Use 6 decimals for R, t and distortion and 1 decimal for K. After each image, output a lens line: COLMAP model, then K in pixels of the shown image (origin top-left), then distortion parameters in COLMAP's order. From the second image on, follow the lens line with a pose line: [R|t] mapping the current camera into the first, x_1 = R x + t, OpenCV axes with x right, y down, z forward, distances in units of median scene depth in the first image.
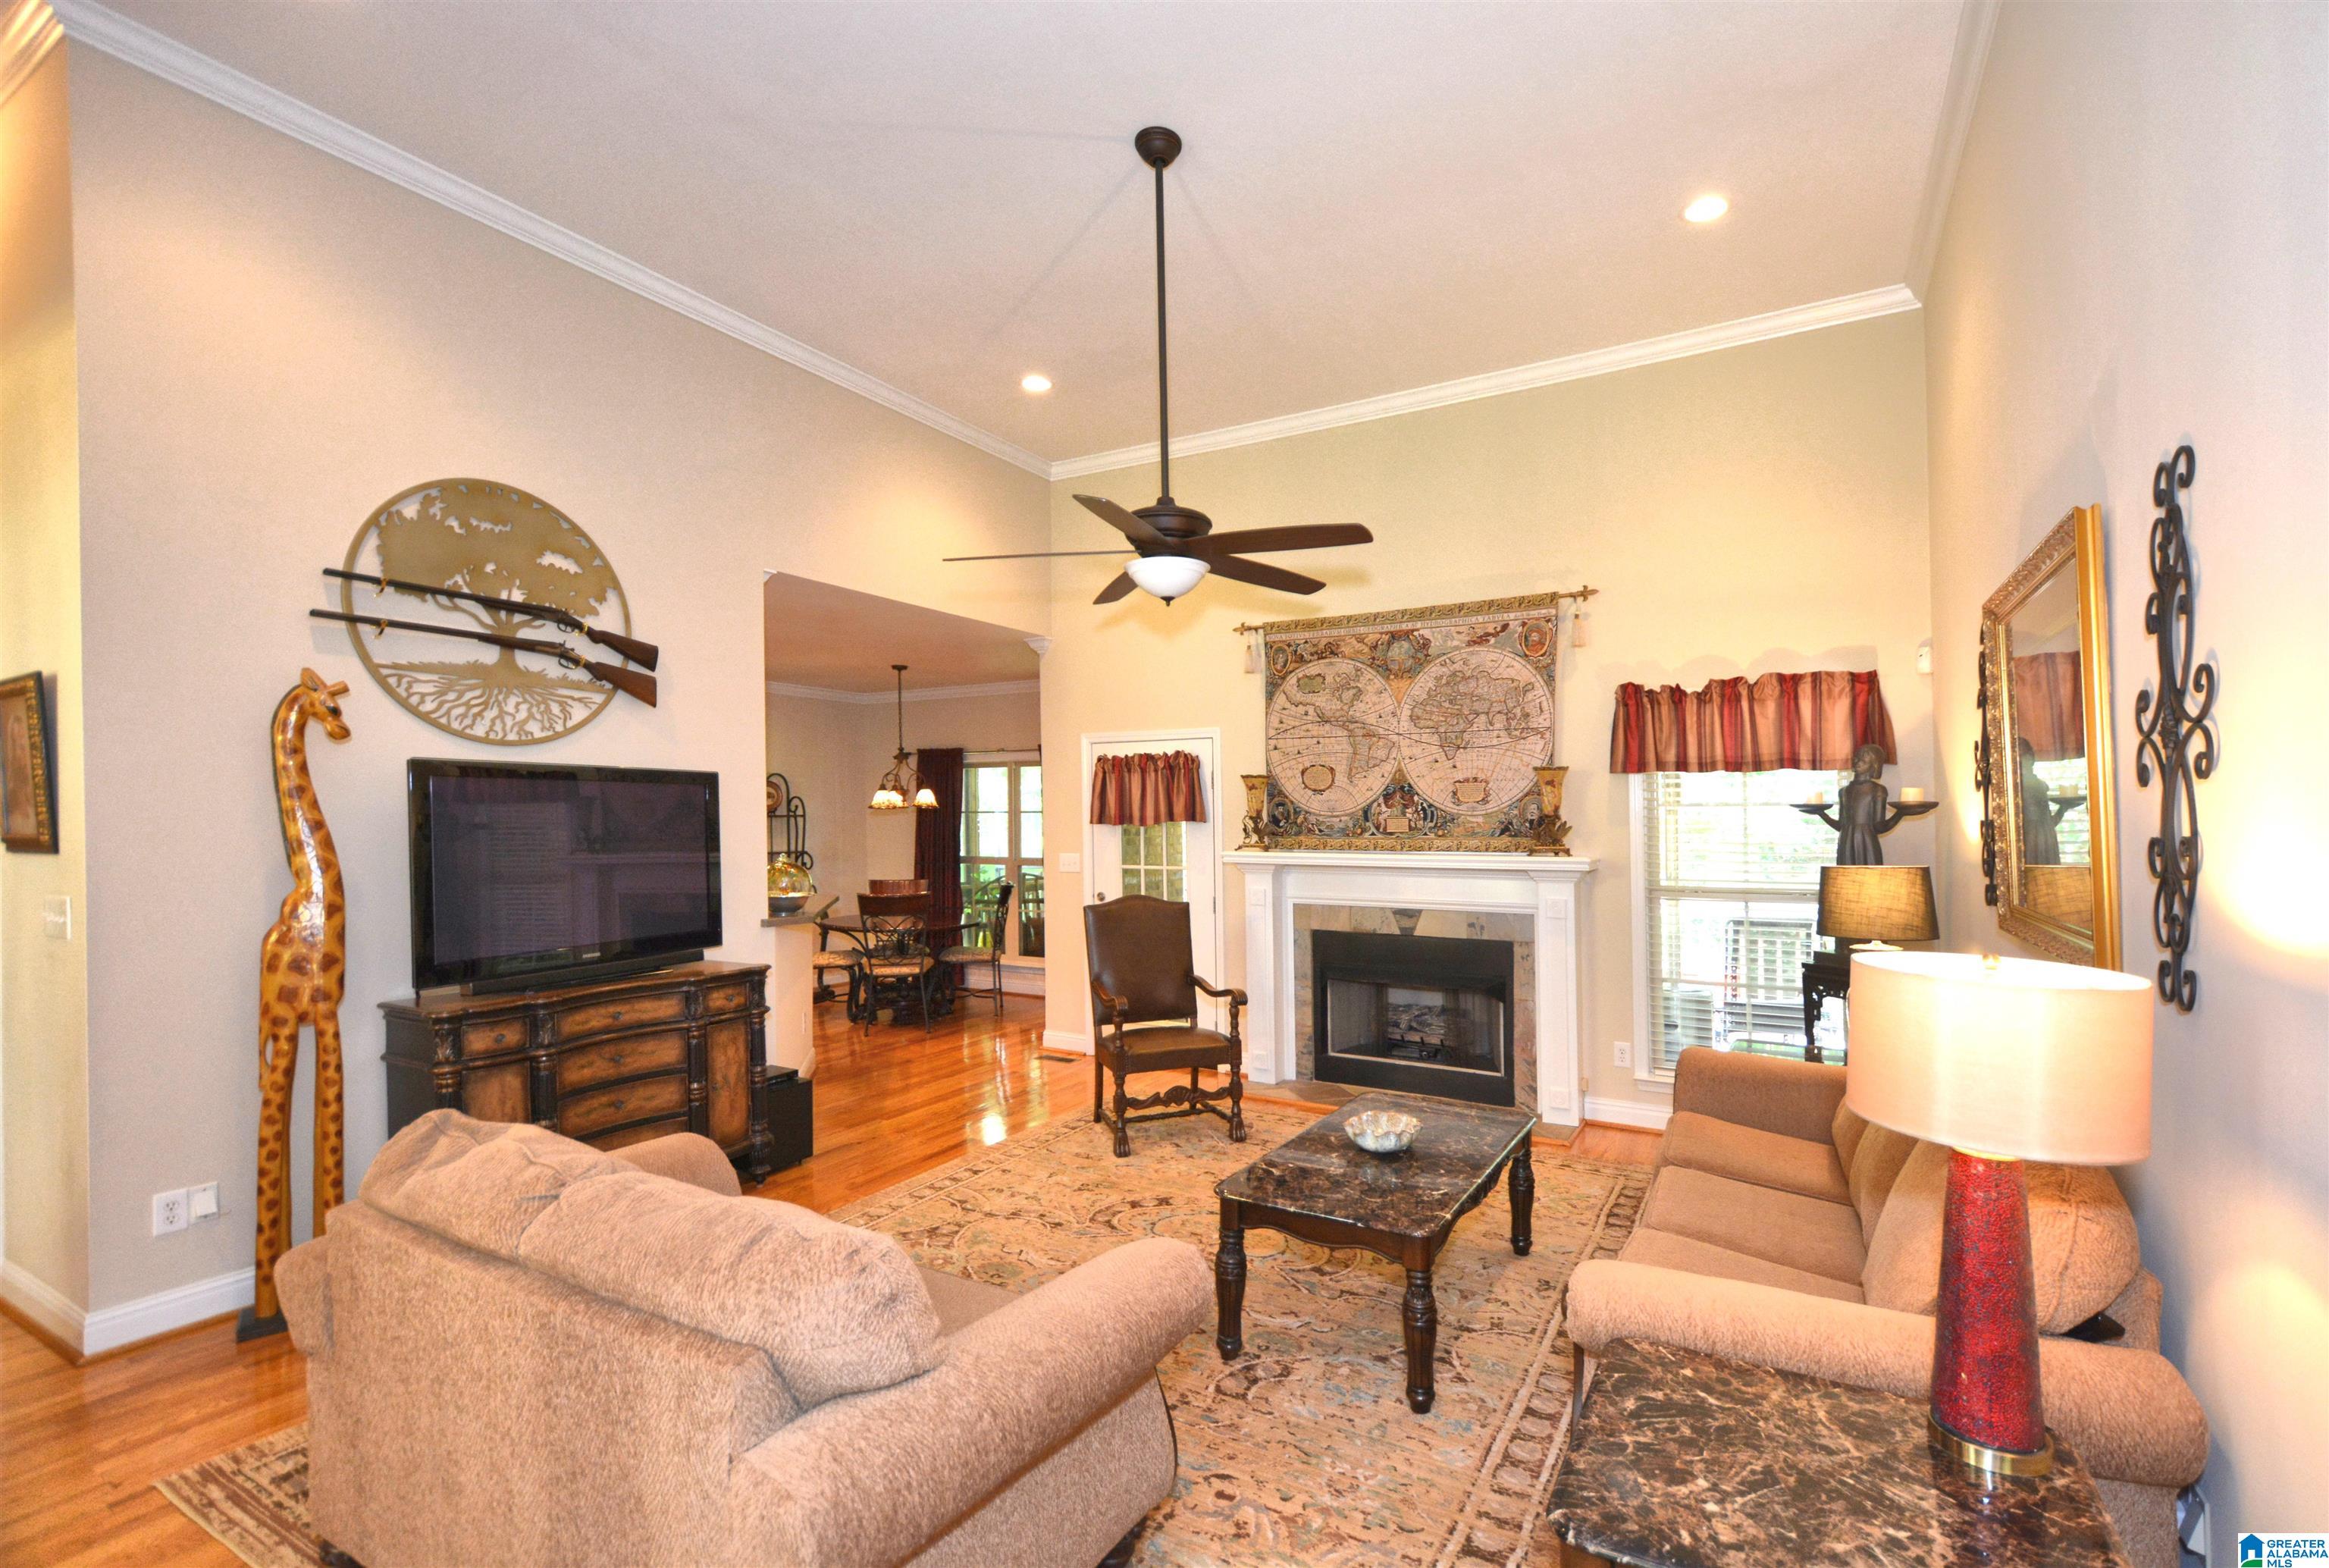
lens RADIAL K [[1033.9, 0, 1184.7], [0, 1033.9, 804.0], [0, 0, 1]] dist [0.001529, -0.004993]
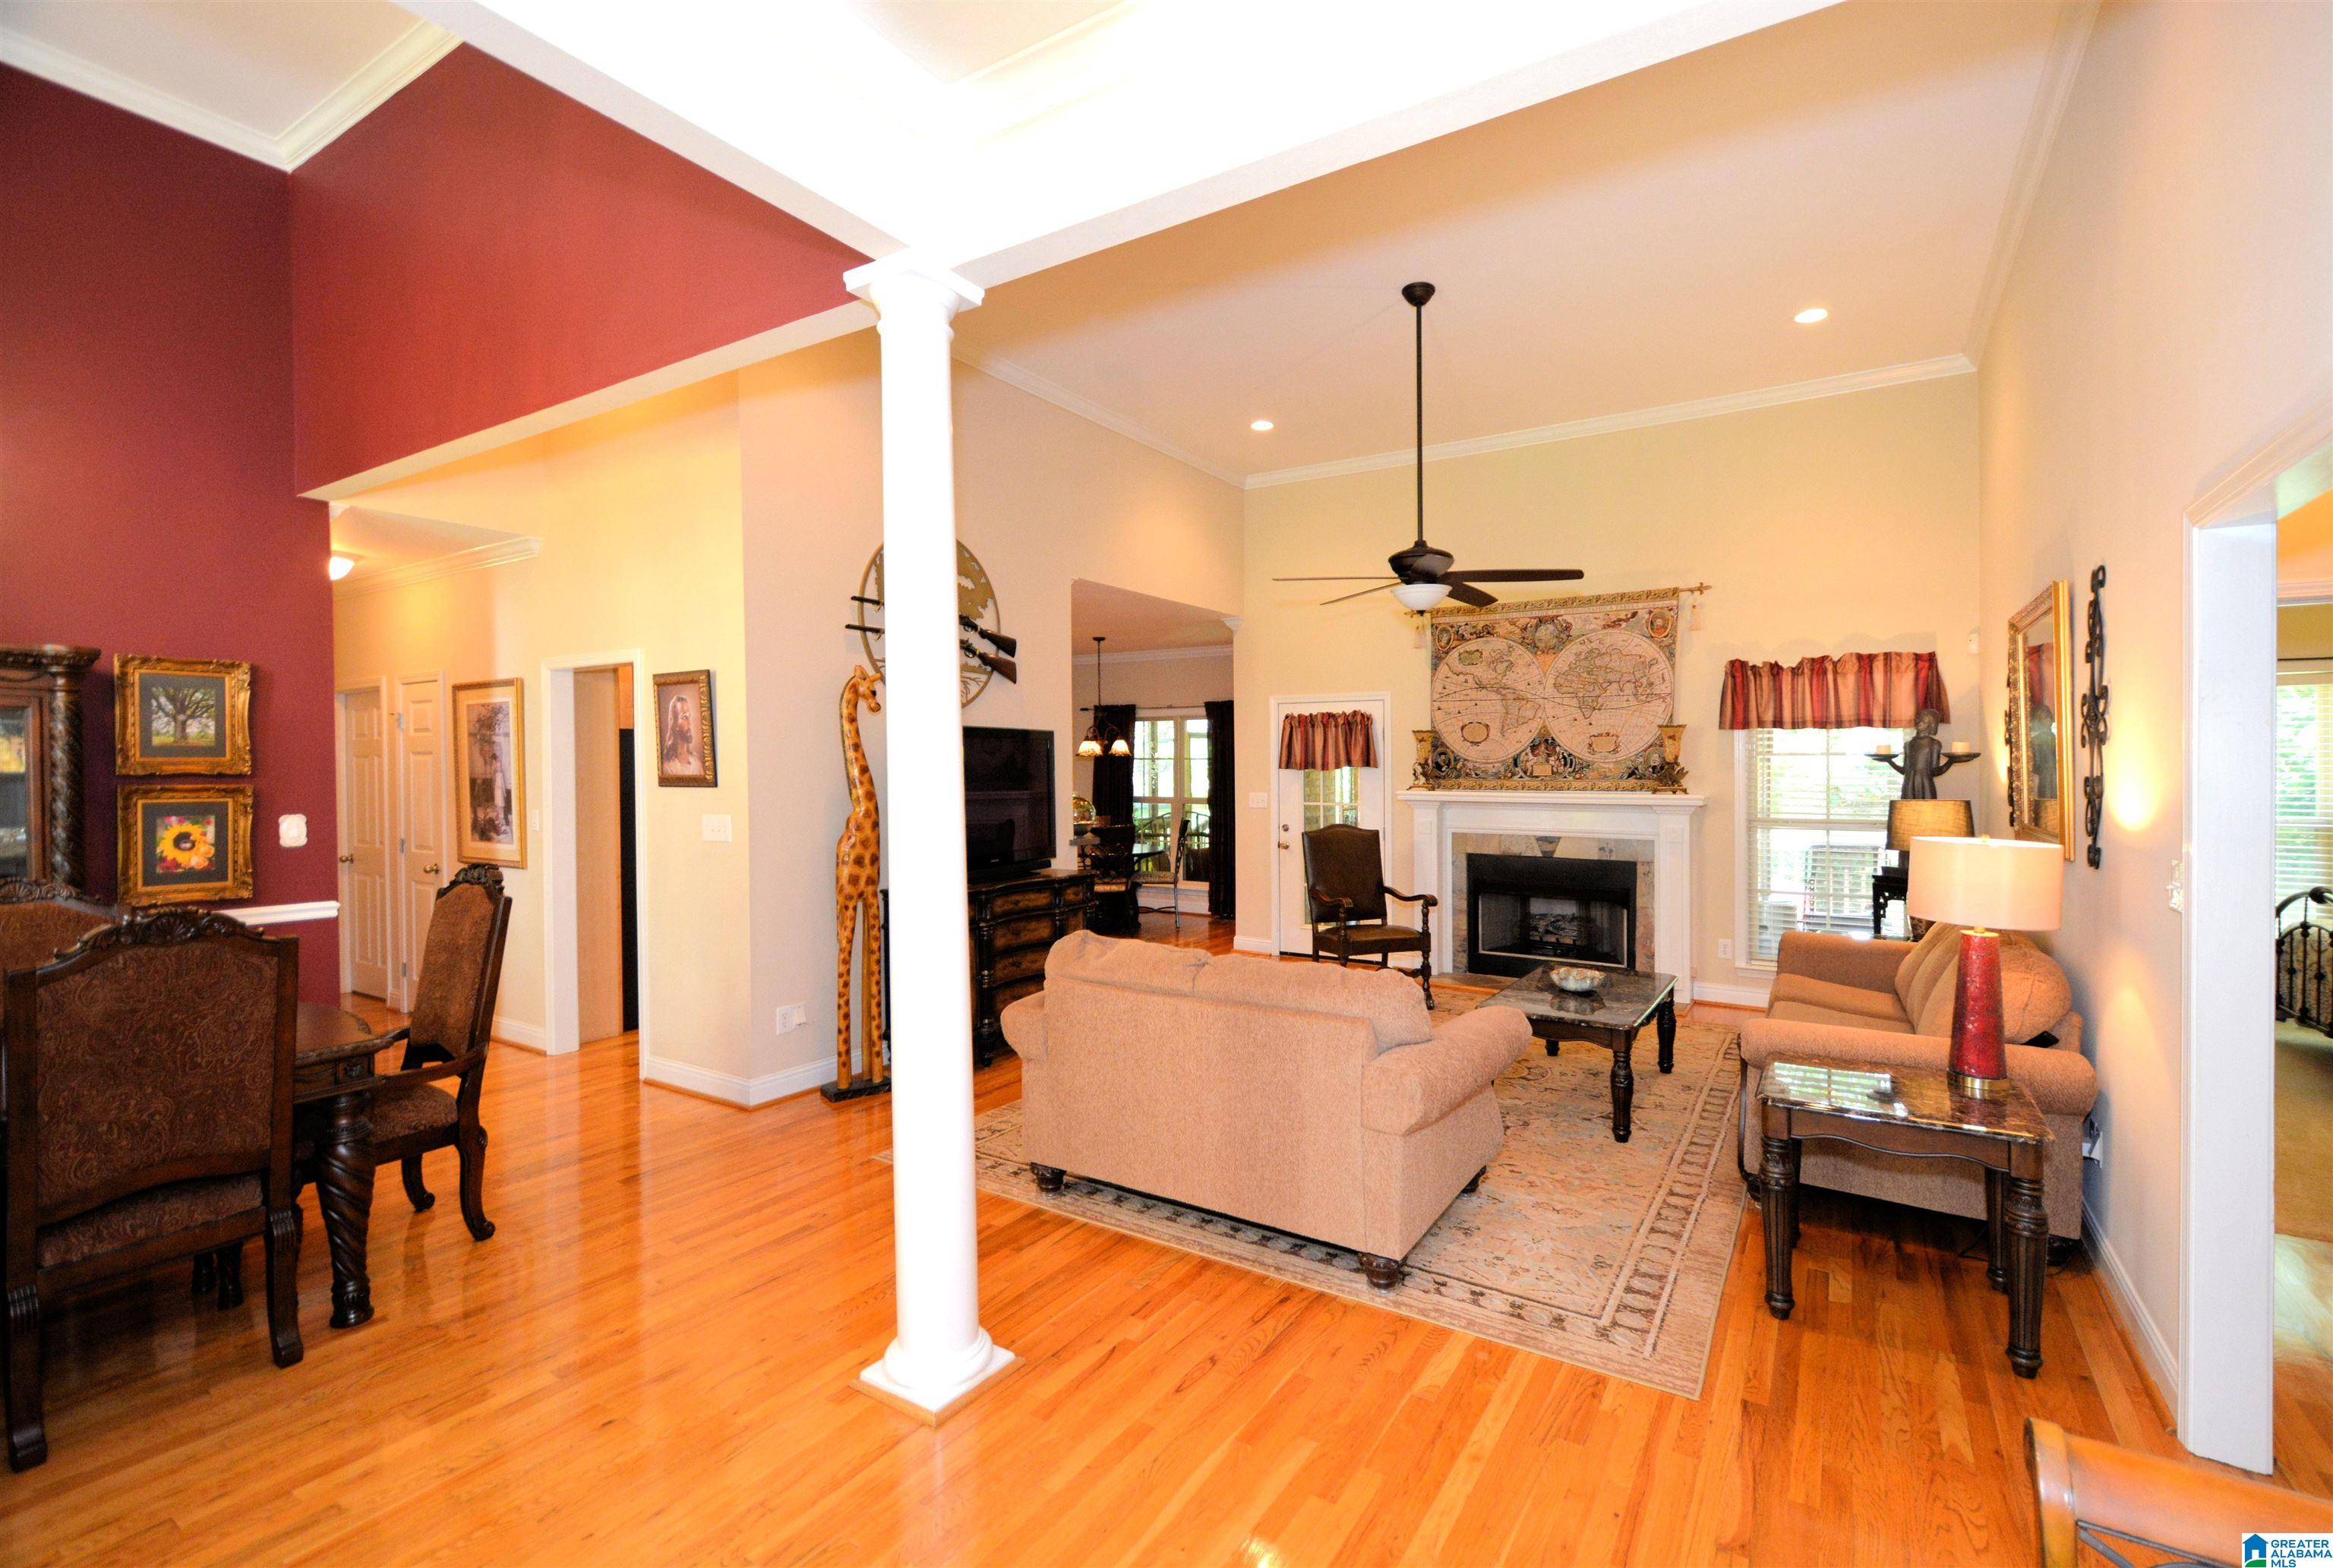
lens RADIAL K [[1035.5, 0, 1172.4], [0, 1035.5, 780.0], [0, 0, 1]] dist [0.001529, -0.004993]
pose [[0.998804, 0.001317, -0.048877, -0.237514], [0.000102, 0.999579, 0.029015, -0.005531], [0.048894, -0.028985, 0.998383, -0.370030]]
